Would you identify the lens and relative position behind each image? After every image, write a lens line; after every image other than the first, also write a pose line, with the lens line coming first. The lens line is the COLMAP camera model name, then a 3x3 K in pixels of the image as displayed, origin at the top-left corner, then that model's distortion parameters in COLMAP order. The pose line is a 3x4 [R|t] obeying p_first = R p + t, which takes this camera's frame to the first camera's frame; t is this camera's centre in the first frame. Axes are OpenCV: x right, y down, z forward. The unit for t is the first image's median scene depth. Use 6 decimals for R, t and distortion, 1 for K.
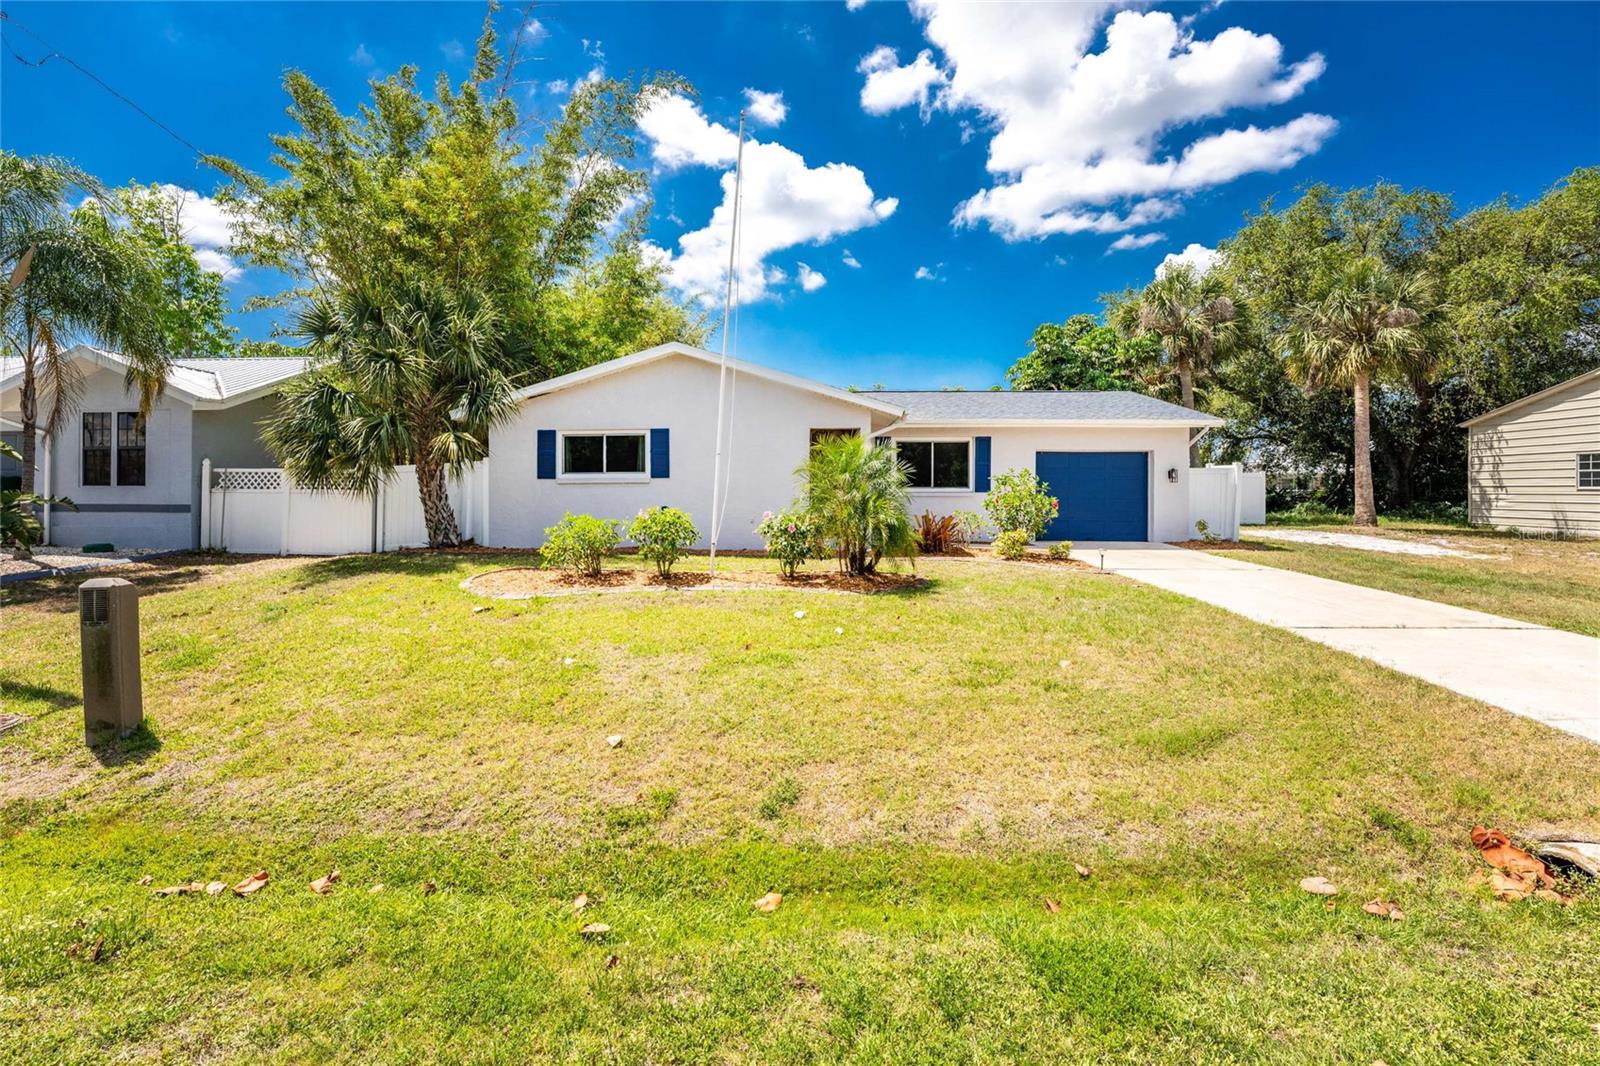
lens RADIAL K [[667.4, 0, 803.3], [0, 667.4, 521.3], [0, 0, 1]] dist [-0.027643, -0.000153]
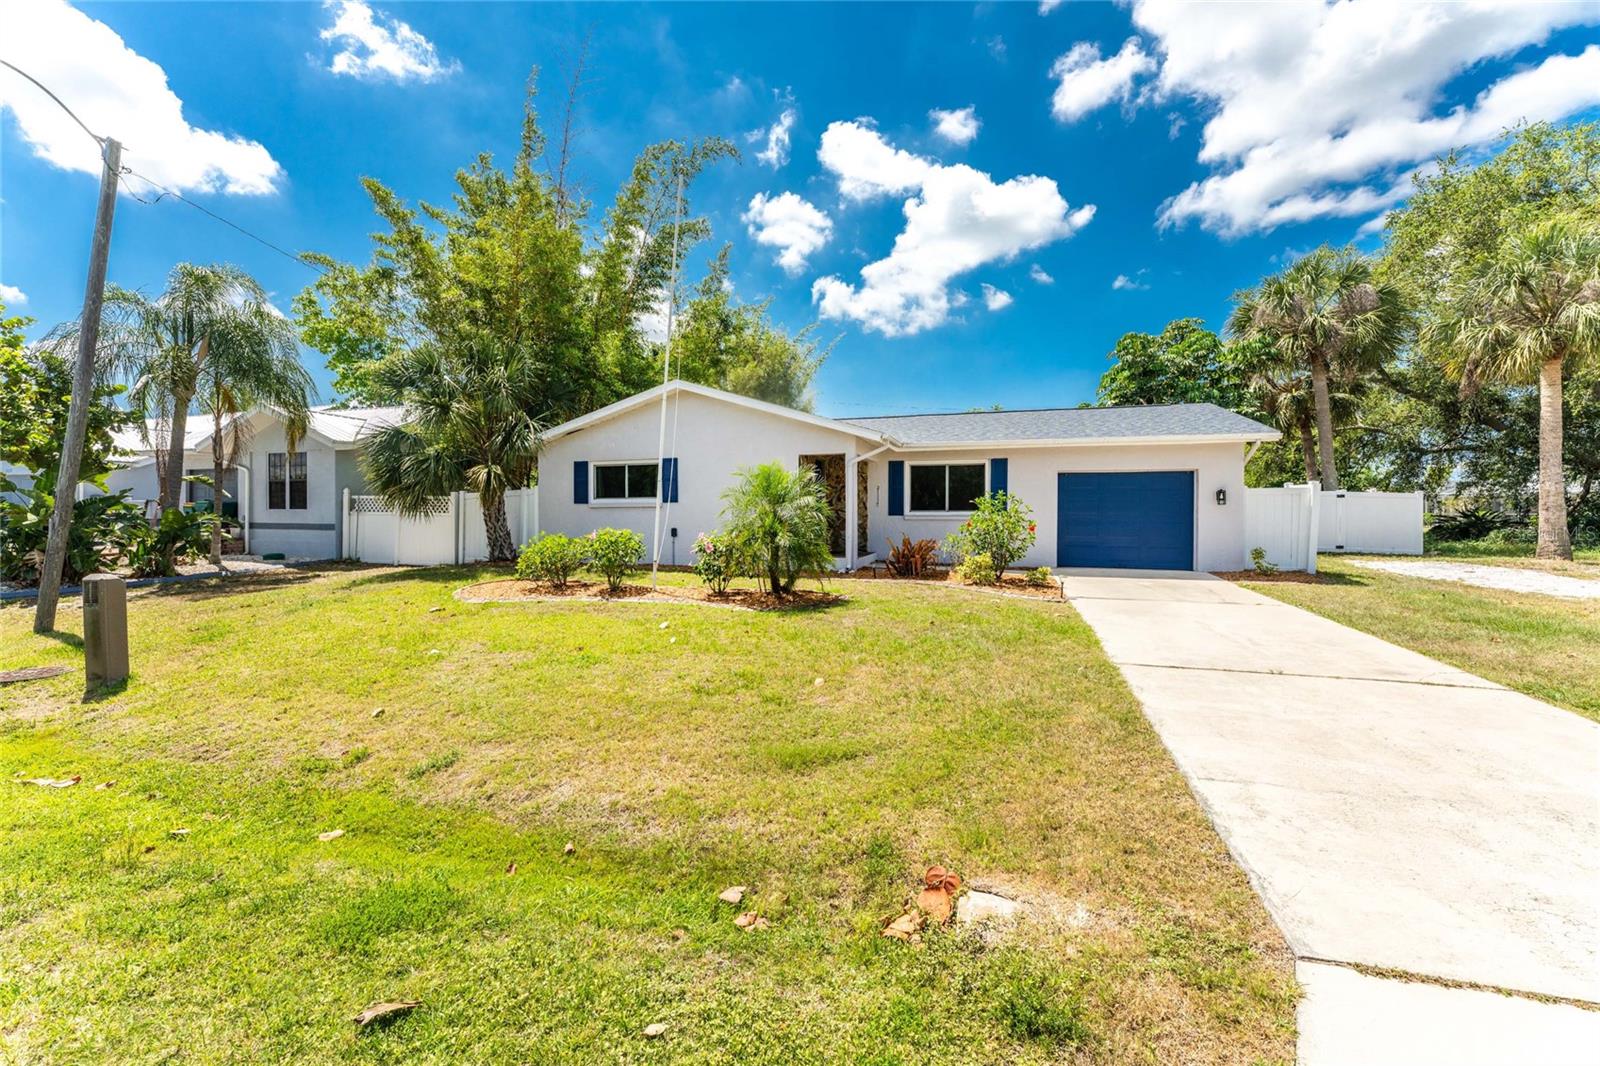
lens RADIAL K [[653.6, 0, 797.9], [0, 653.6, 539.0], [0, 0, 1]] dist [-0.001115, -0.000163]
pose [[0.964179, 0.010782, -0.265031, 0.271665], [-0.013216, 0.999885, -0.007399, 0.001417], [0.264921, 0.010637, 0.964211, 0.006399]]
